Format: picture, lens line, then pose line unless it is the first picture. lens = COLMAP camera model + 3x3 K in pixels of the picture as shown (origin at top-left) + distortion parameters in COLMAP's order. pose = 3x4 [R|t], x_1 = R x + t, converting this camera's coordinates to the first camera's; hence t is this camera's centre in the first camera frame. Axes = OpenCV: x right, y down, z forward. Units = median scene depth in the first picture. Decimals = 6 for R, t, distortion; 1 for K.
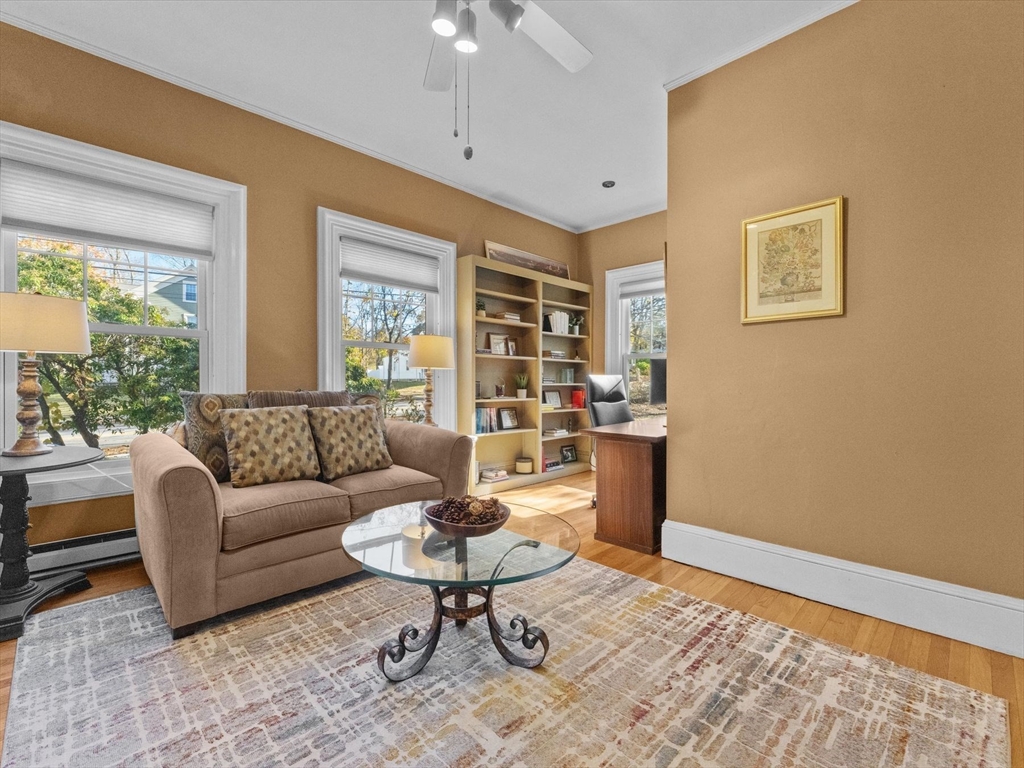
lens RADIAL K [[467.9, 0, 511.4], [0, 467.9, 383.8], [0, 0, 1]] dist [-0.003597, -0.001385]
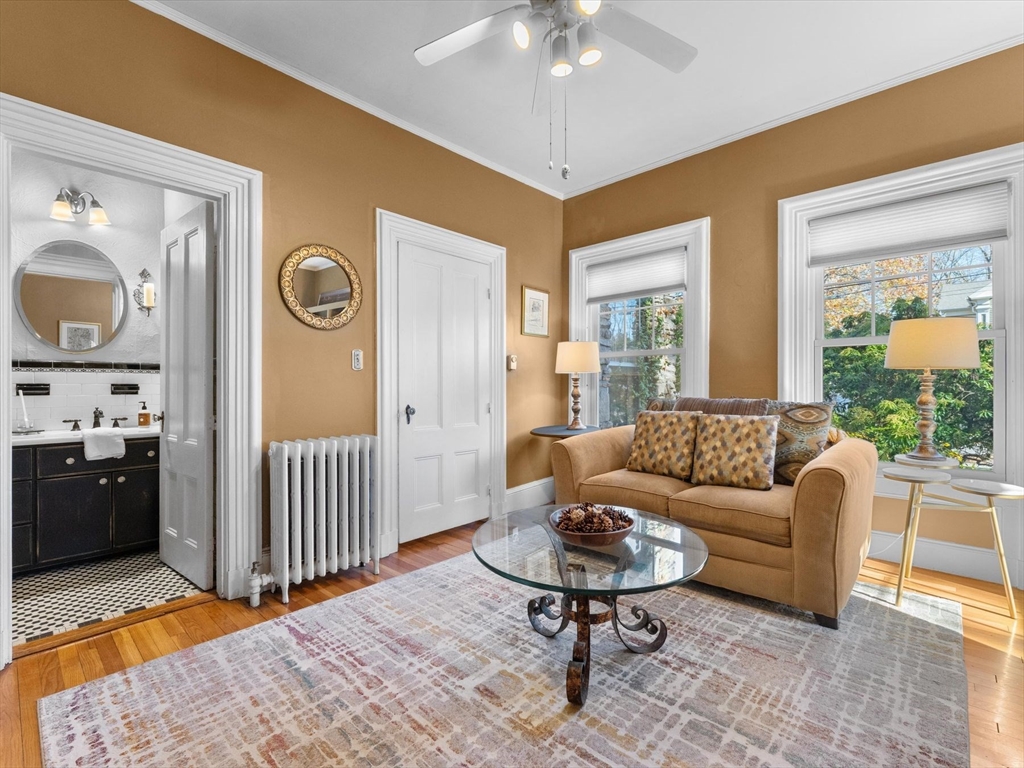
lens RADIAL K [[467.9, 0, 511.1], [0, 467.9, 385.7], [0, 0, 1]] dist [-0.003597, -0.001385]
pose [[0.035959, -0.006823, -0.999330, 0.655241], [-0.005188, 0.999962, -0.007014, -0.003007], [0.999340, 0.005437, 0.035922, 0.578508]]
